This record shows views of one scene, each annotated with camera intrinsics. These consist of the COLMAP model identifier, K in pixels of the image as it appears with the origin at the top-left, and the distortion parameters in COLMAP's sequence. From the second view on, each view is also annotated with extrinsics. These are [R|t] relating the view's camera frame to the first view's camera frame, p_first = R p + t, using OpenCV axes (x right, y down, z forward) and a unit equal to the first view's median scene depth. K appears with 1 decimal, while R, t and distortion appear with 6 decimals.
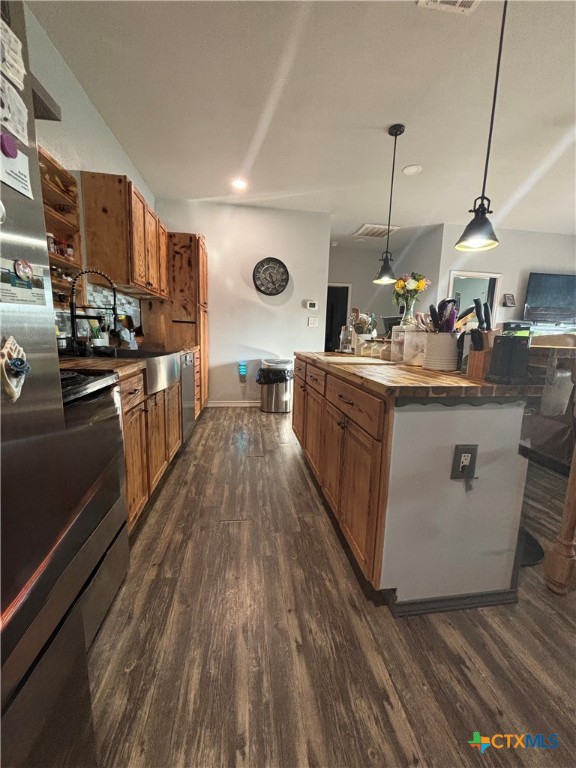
lens RADIAL K [[311.1, 0, 288.0], [0, 311.1, 382.2], [0, 0, 1]] dist [-0.003212, 0.000959]
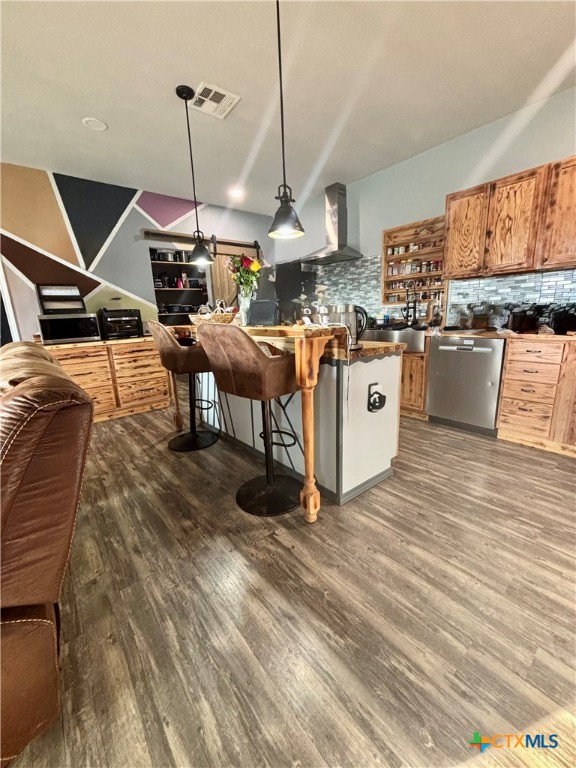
lens RADIAL K [[311.1, 0, 289.1], [0, 311.1, 387.3], [0, 0, 1]] dist [-0.003212, 0.000959]
pose [[-0.853486, 0.131321, -0.504298, 0.834013], [-0.057803, 0.937899, 0.342060, -0.322284], [0.517900, 0.321094, -0.792892, 2.024147]]
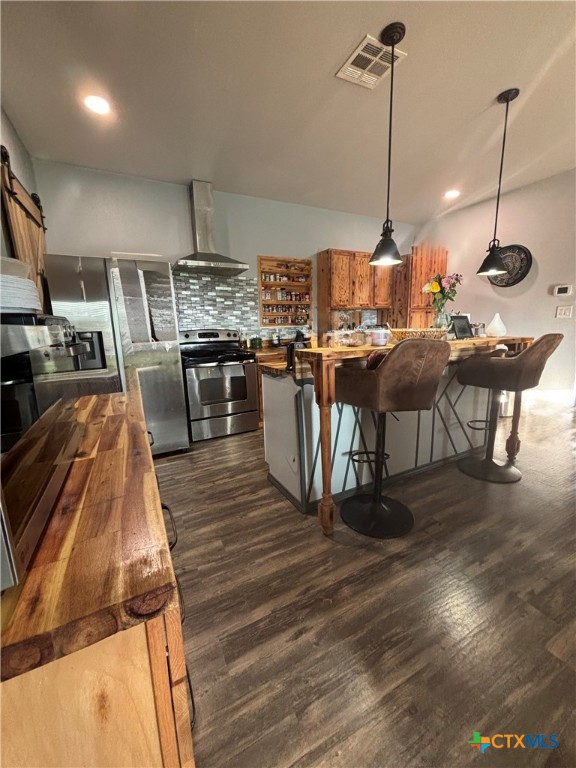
lens RADIAL K [[311.1, 0, 295.1], [0, 311.1, 386.6], [0, 0, 1]] dist [-0.003212, 0.000959]
pose [[0.338724, 0.147230, -0.929295, 1.250867], [-0.105216, 0.987413, 0.118086, -0.062362], [0.934984, 0.057778, 0.349951, 0.227047]]
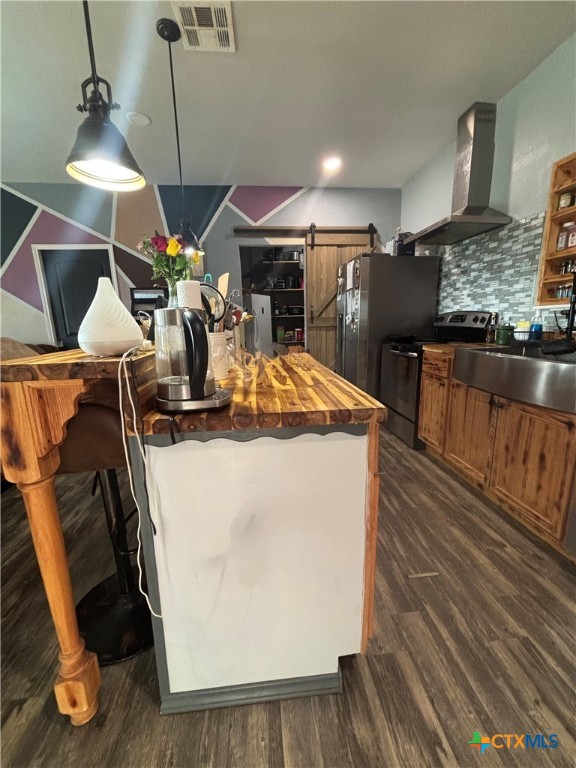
lens RADIAL K [[311.1, 0, 285.7], [0, 311.1, 386.4], [0, 0, 1]] dist [-0.003212, 0.000959]
pose [[-0.999026, -0.006161, 0.043687, 0.126222], [0.009713, 0.935191, 0.354009, -0.297222], [-0.043036, 0.354089, -0.934221, 1.748508]]
